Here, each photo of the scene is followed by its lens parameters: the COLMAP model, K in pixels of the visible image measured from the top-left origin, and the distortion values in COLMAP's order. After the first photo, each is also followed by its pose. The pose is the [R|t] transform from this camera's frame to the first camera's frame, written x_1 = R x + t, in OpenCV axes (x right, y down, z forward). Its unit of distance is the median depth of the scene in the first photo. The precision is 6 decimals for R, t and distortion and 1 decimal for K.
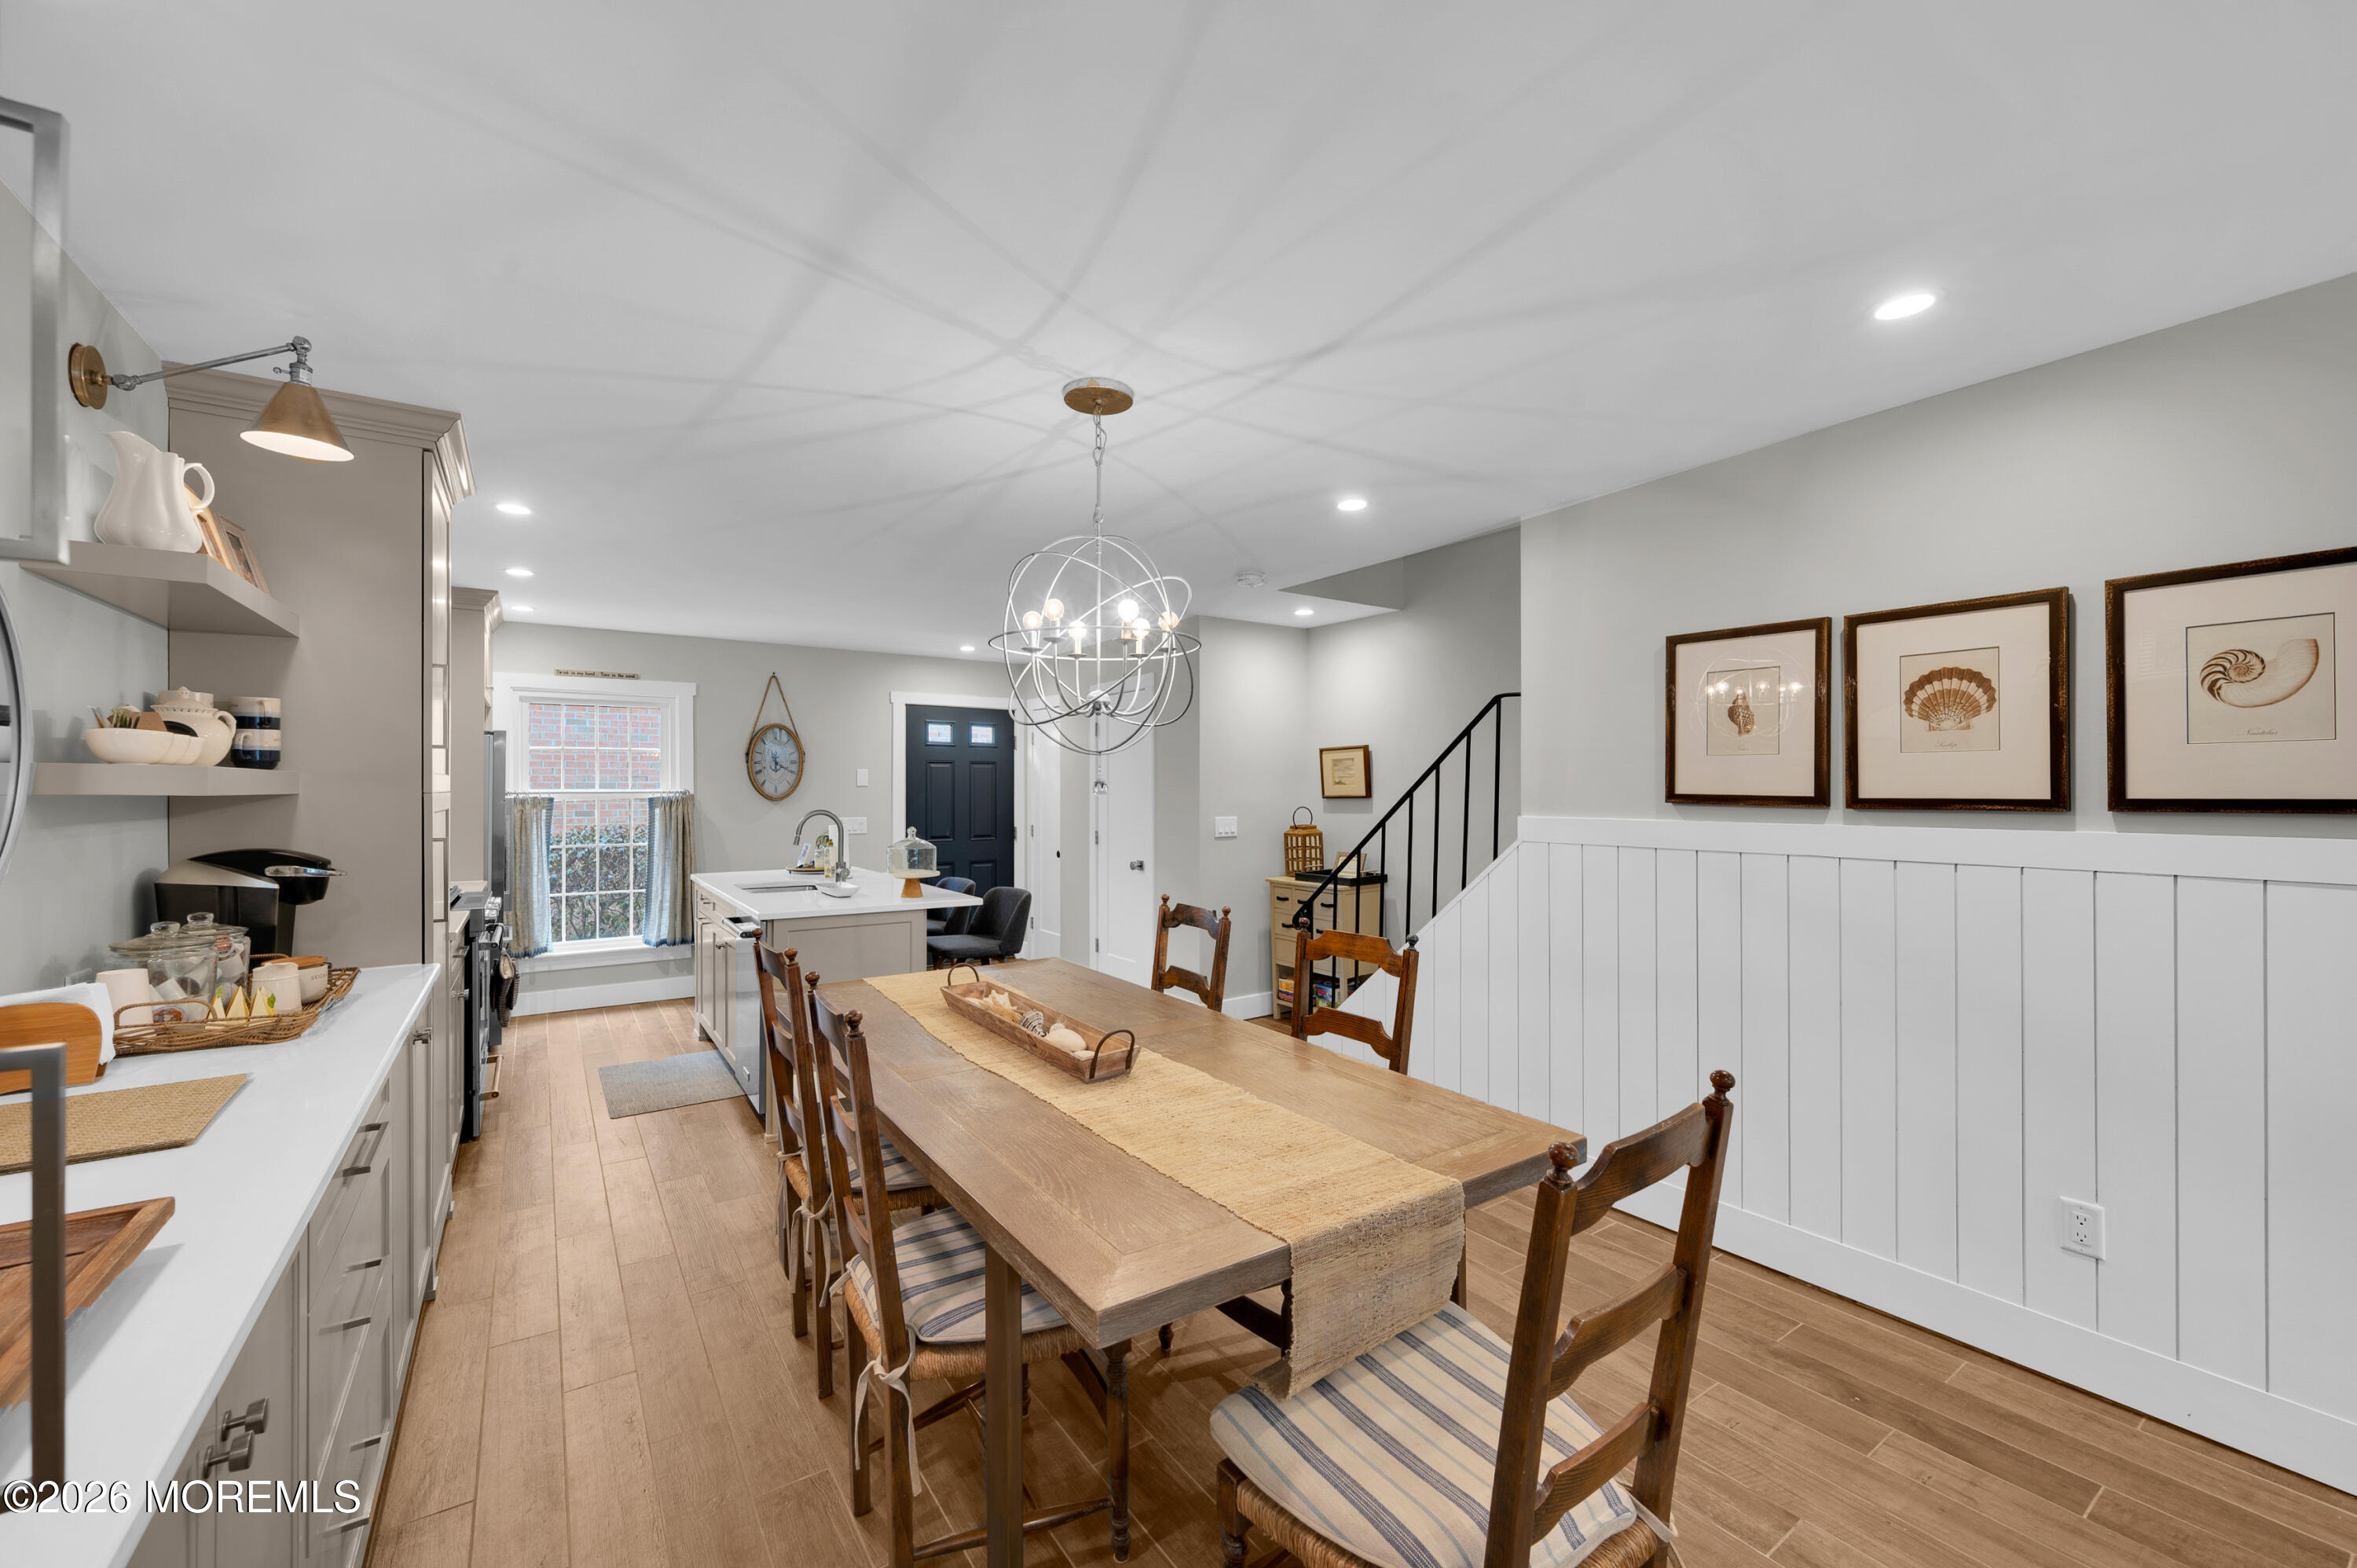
lens RADIAL K [[929.1, 0, 1169.6], [0, 929.1, 781.6], [0, 0, 1]] dist [-0.001154, -0.000247]
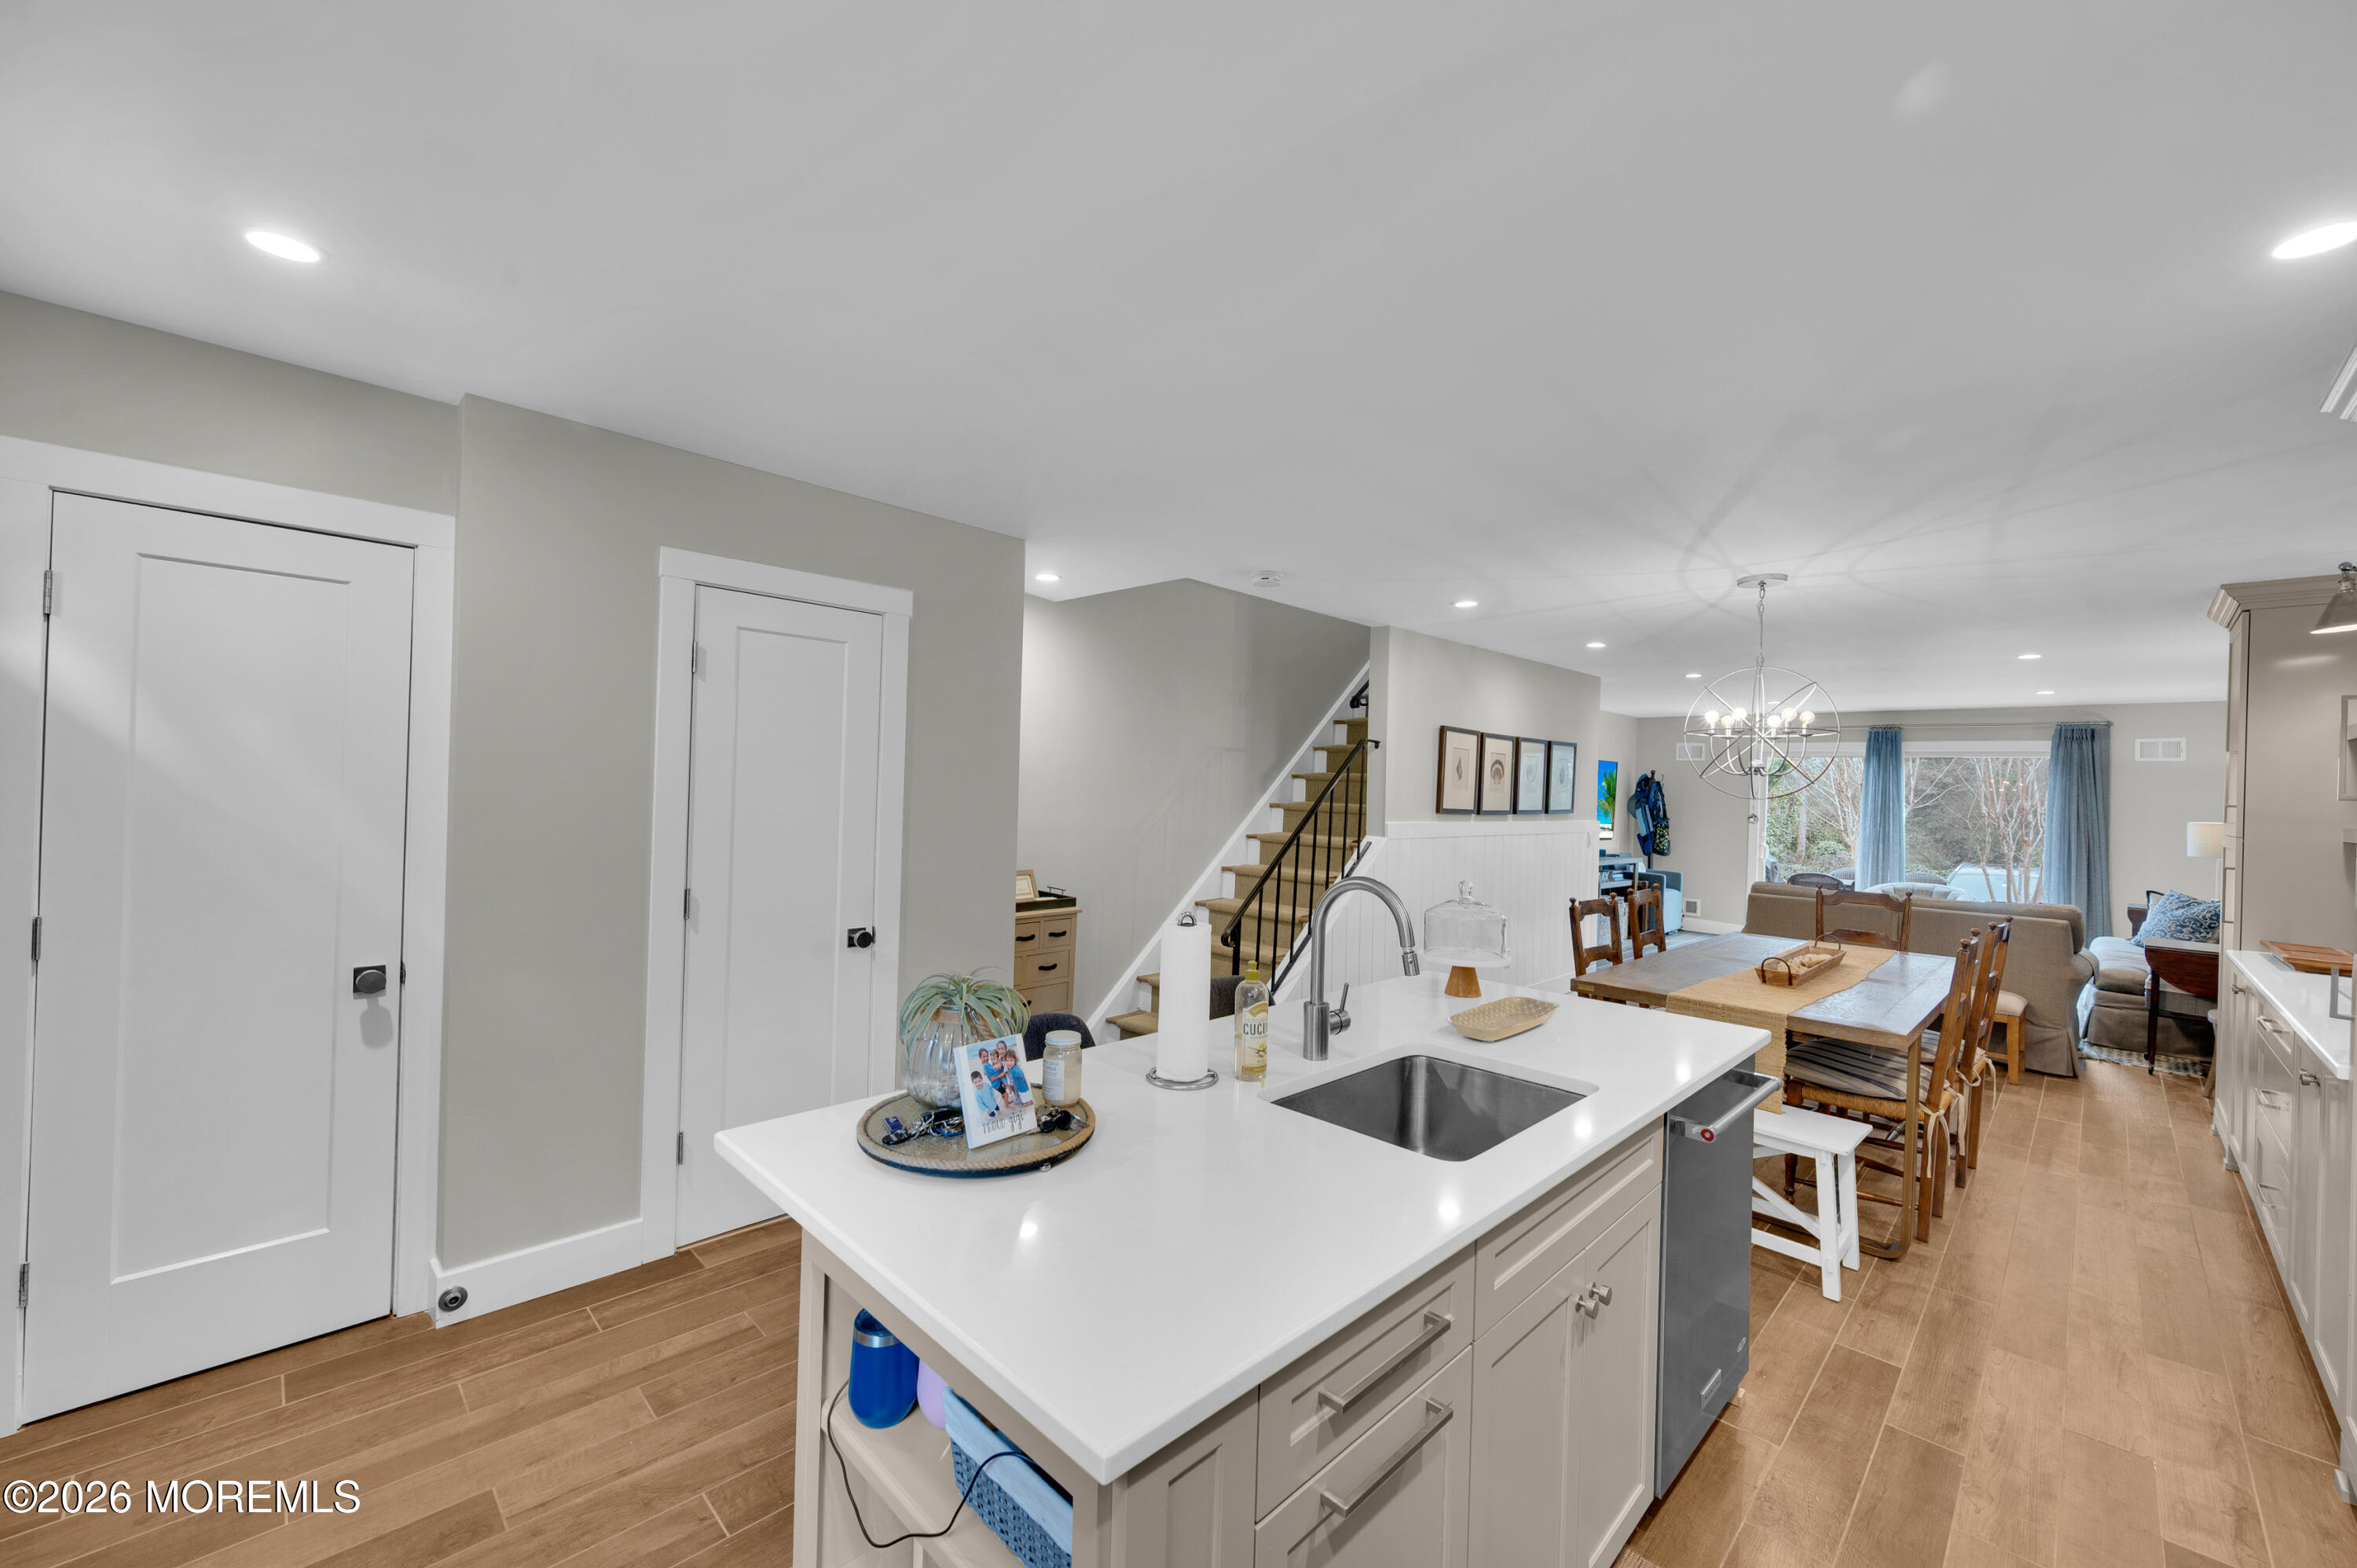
lens RADIAL K [[931.9, 0, 1189.6], [0, 931.9, 790.5], [0, 0, 1]] dist [-0.000726, -0.000014]
pose [[-0.180913, -0.002145, 0.983497, -1.422677], [-0.030296, 0.999535, -0.003393, -0.002129], [-0.983032, -0.030410, -0.180894, 2.148081]]
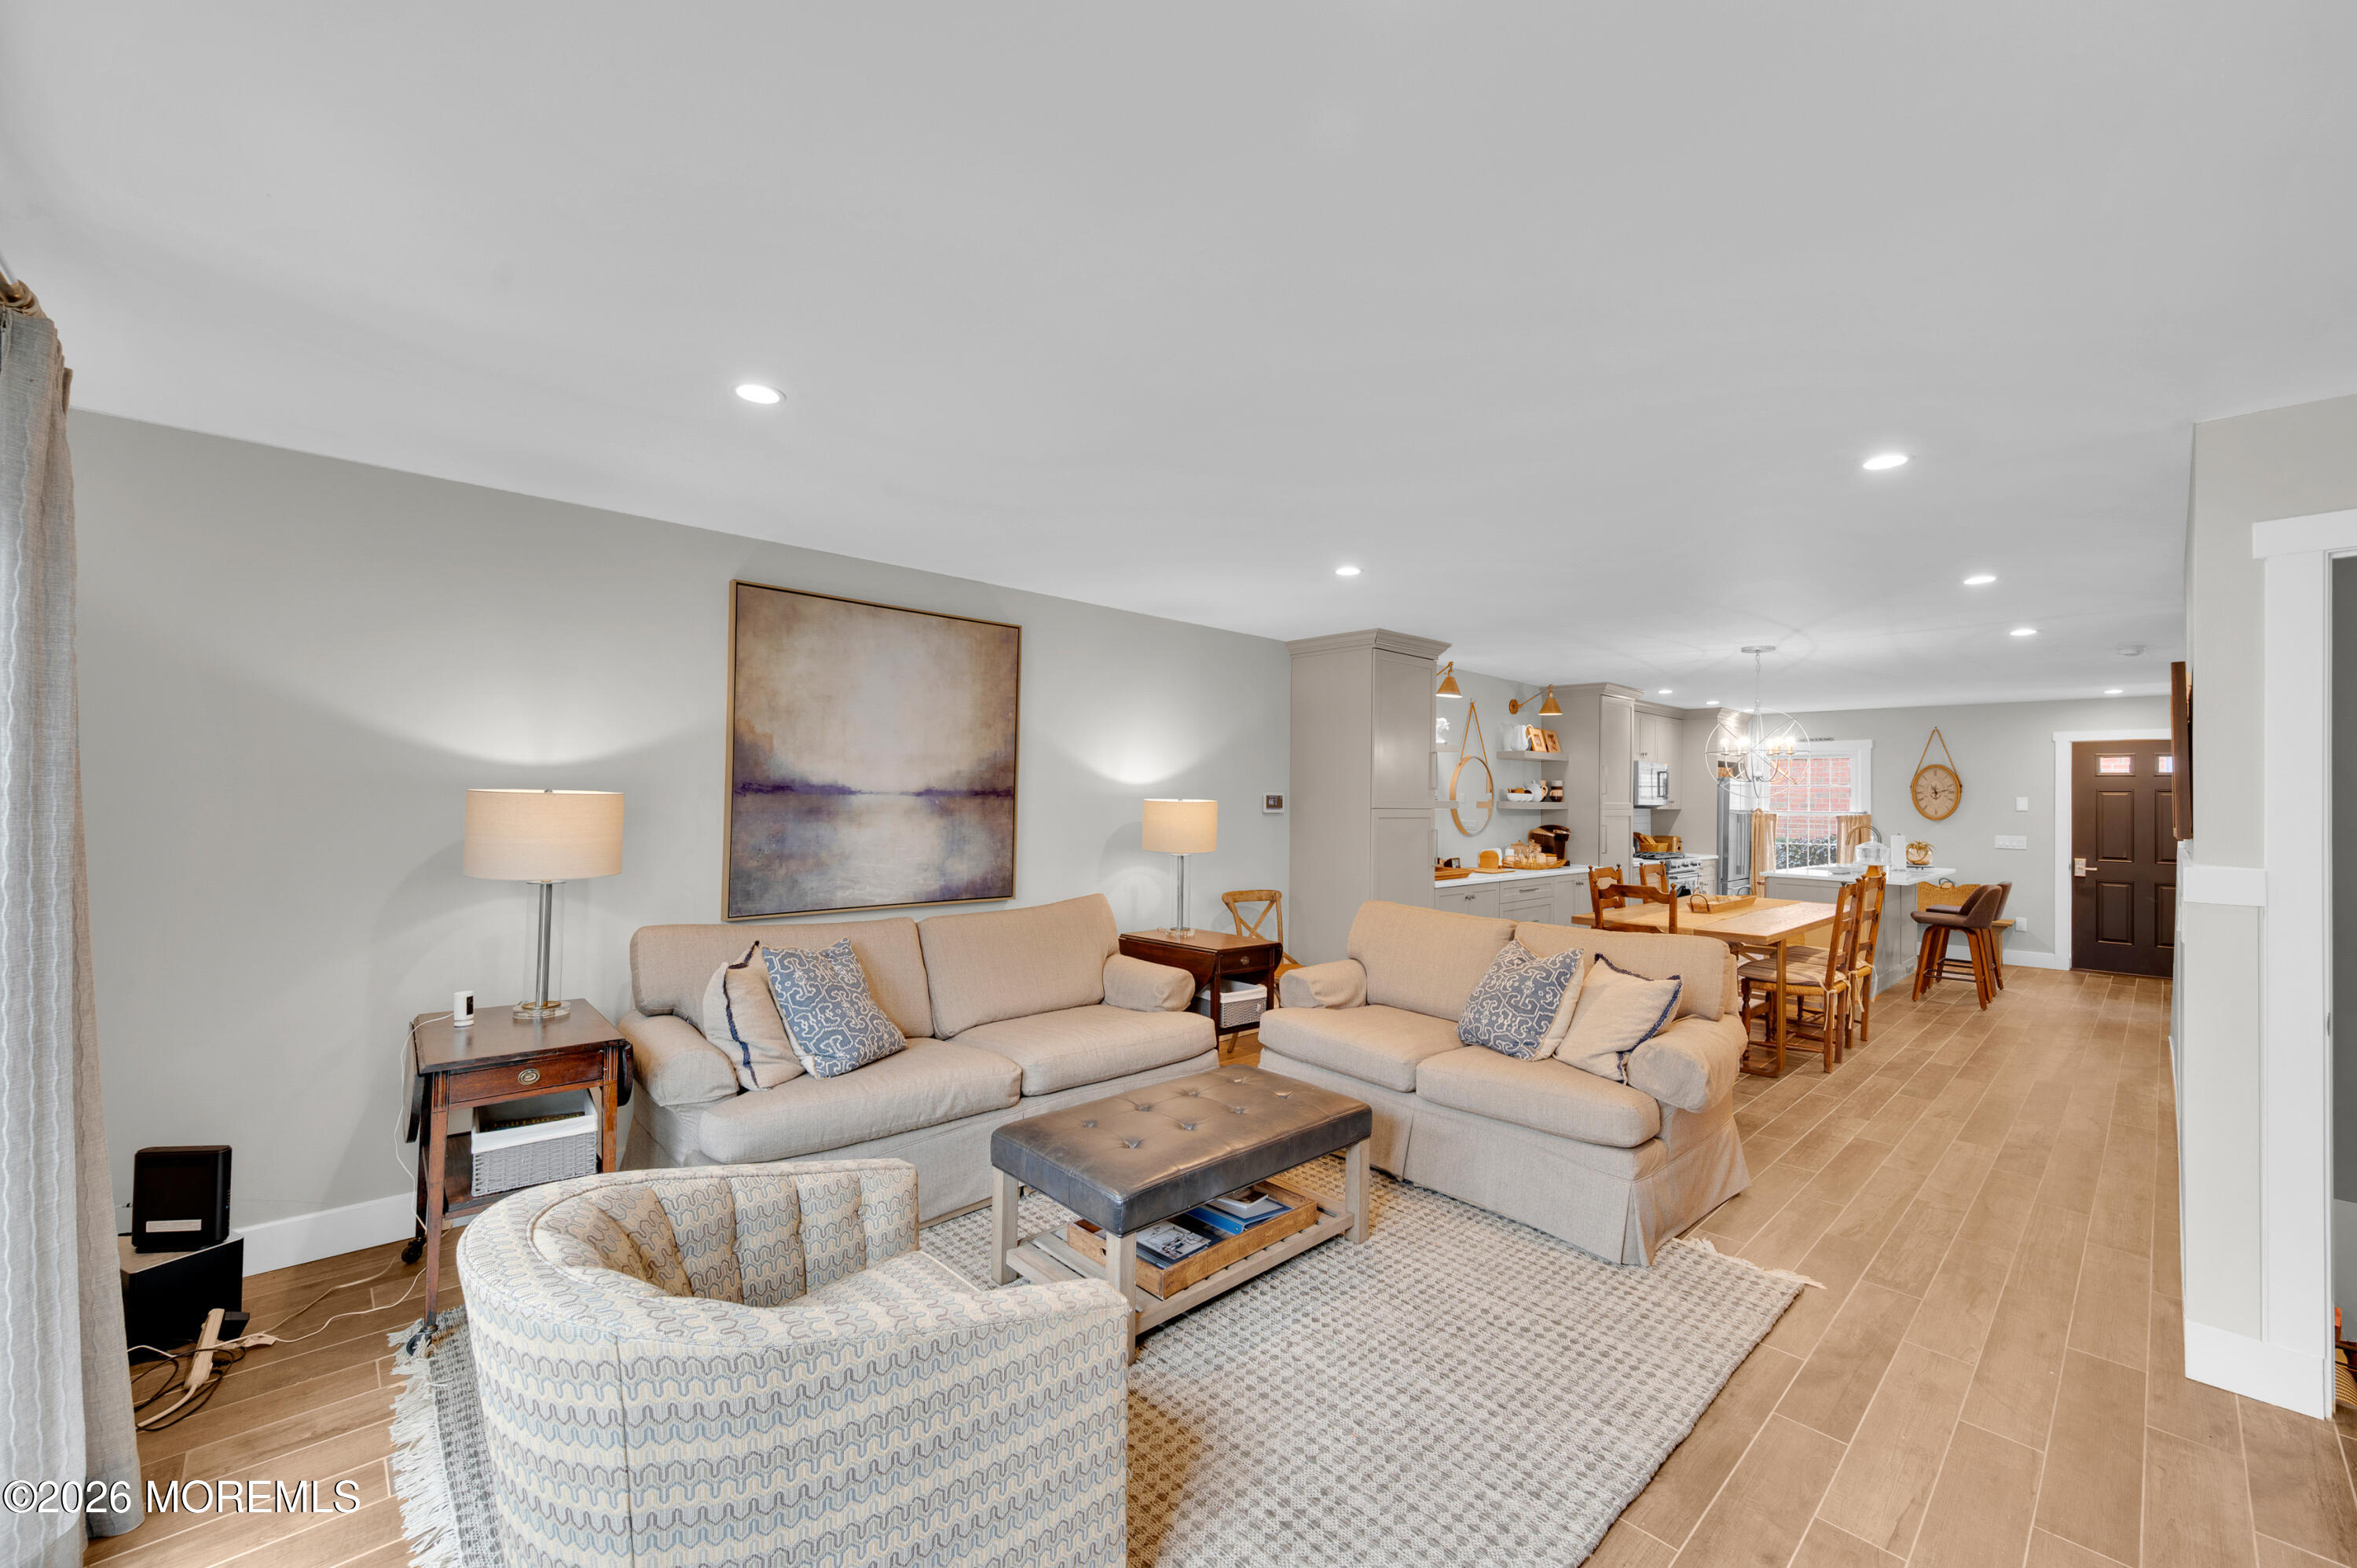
lens RADIAL K [[929.1, 0, 1169.6], [0, 929.1, 781.6], [0, 0, 1]] dist [-0.001154, -0.000247]
pose [[0.143075, -0.013094, -0.989625, 1.988250], [-0.006072, 0.999882, -0.014107, -0.027672], [0.989693, 0.008027, 0.142978, -0.812078]]
